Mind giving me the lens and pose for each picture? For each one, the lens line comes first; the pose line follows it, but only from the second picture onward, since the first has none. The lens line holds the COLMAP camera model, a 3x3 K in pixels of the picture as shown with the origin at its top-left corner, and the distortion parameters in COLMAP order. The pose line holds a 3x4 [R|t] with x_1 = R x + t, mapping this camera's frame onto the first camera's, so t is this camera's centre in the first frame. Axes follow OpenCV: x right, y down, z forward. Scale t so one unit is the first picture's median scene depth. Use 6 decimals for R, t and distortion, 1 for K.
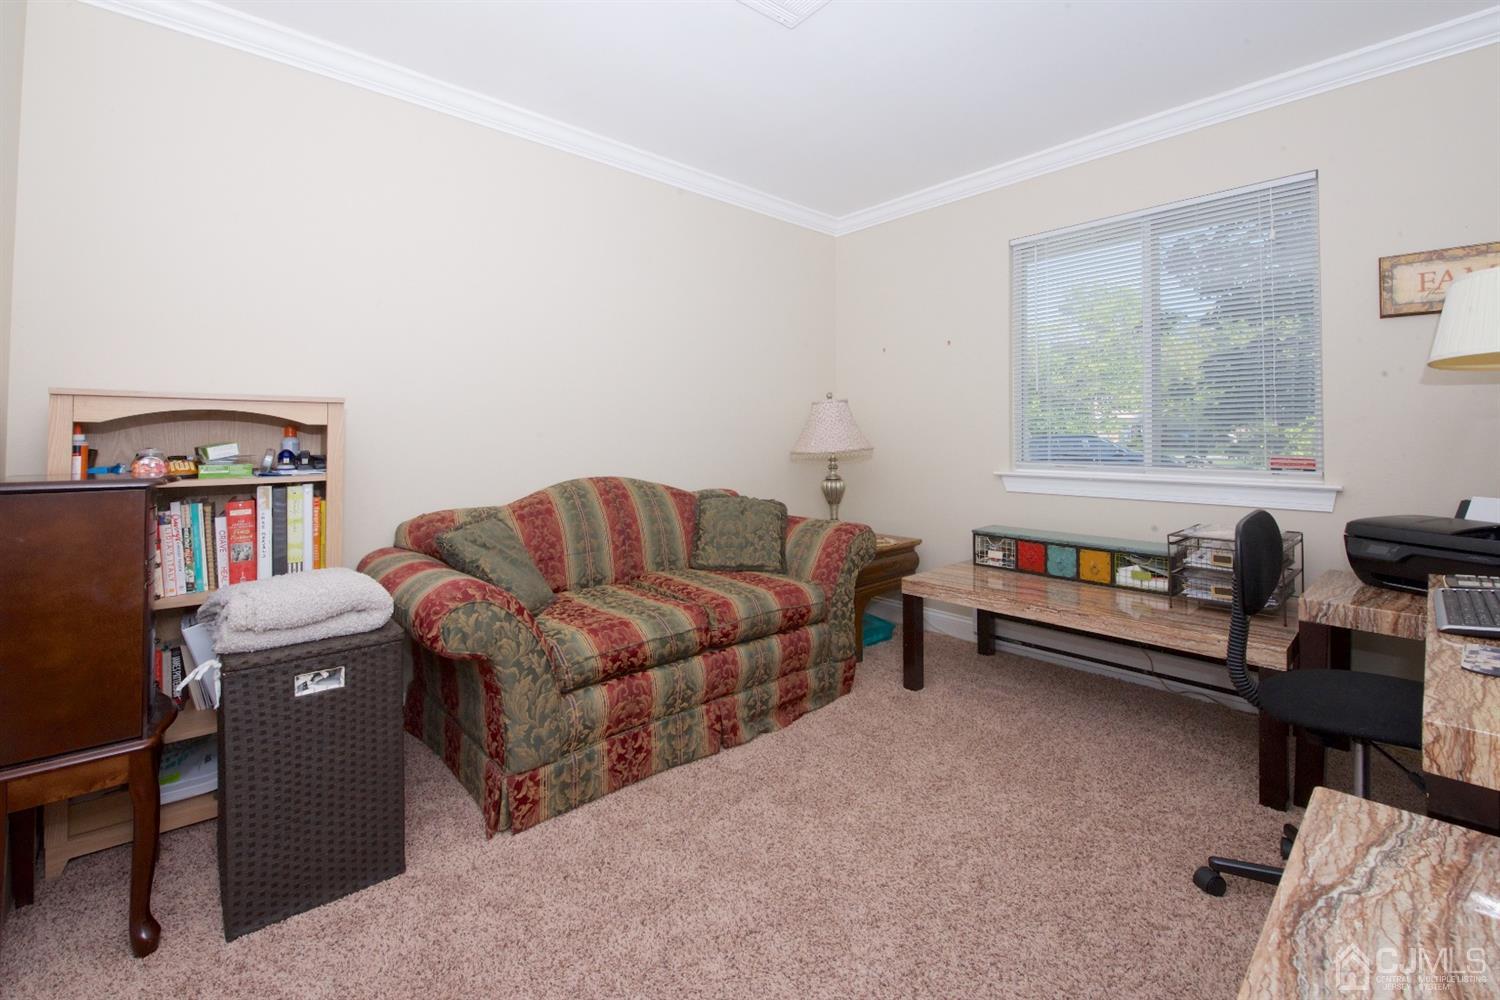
lens RADIAL K [[655.7, 0, 753.4], [0, 655.7, 430.5], [0, 0, 1]] dist [0.000863, 0.000186]
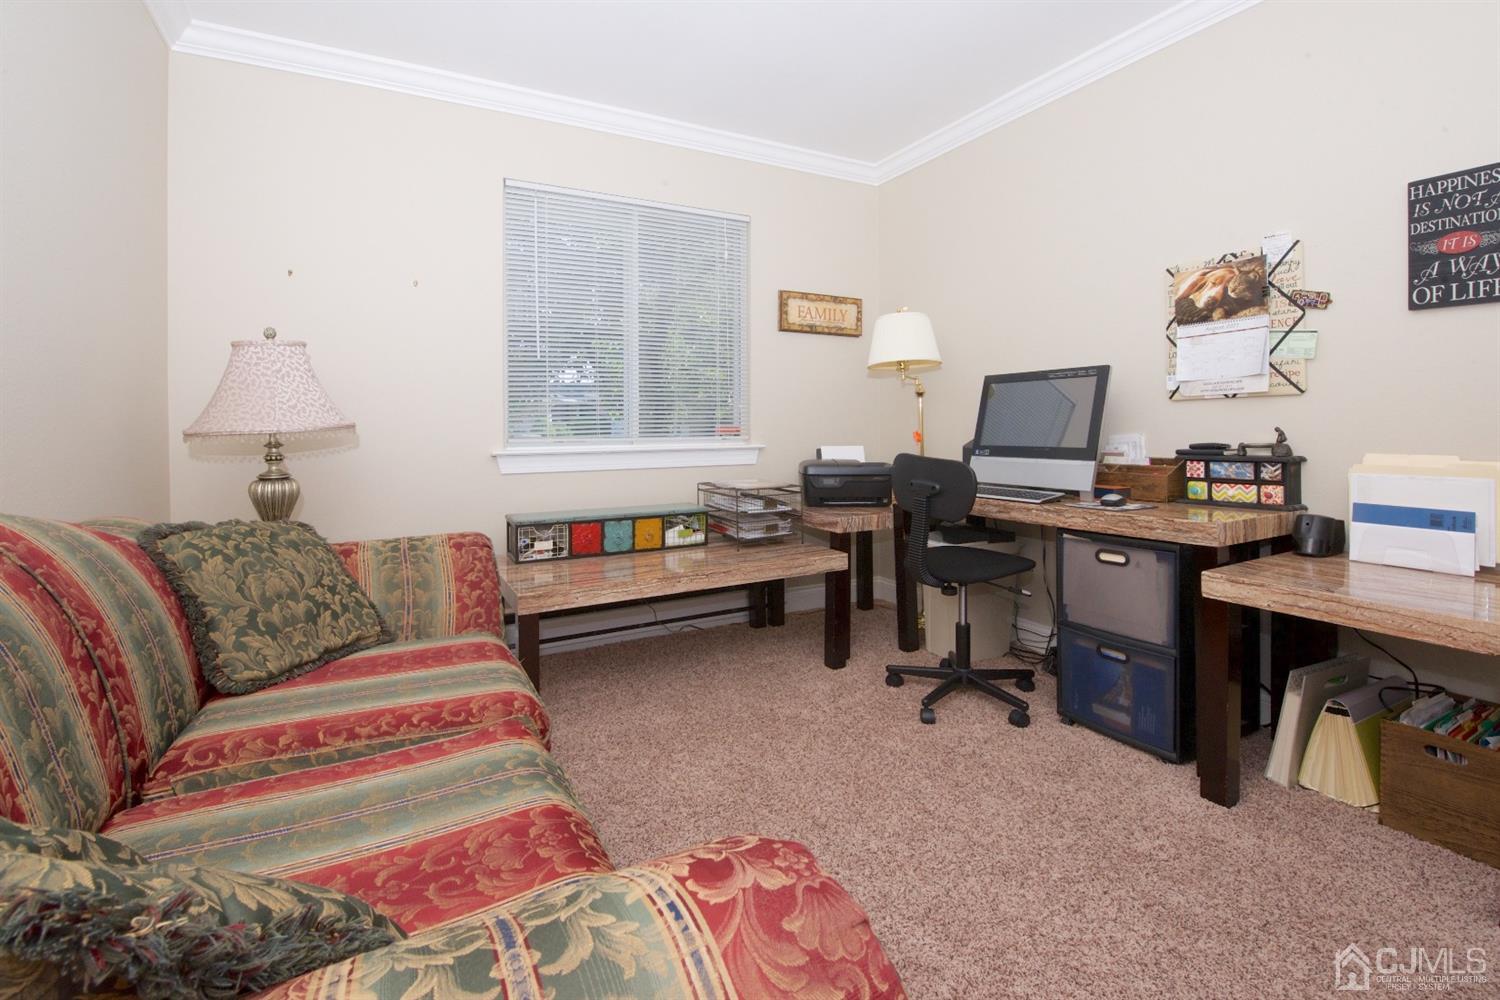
lens RADIAL K [[655.7, 0, 753.4], [0, 655.7, 430.5], [0, 0, 1]] dist [0.000863, 0.000186]
pose [[0.256464, -0.012100, 0.966478, -0.414457], [-0.000478, 0.999920, 0.012646, 0.030314], [-0.966554, -0.003705, 0.256438, 0.554594]]
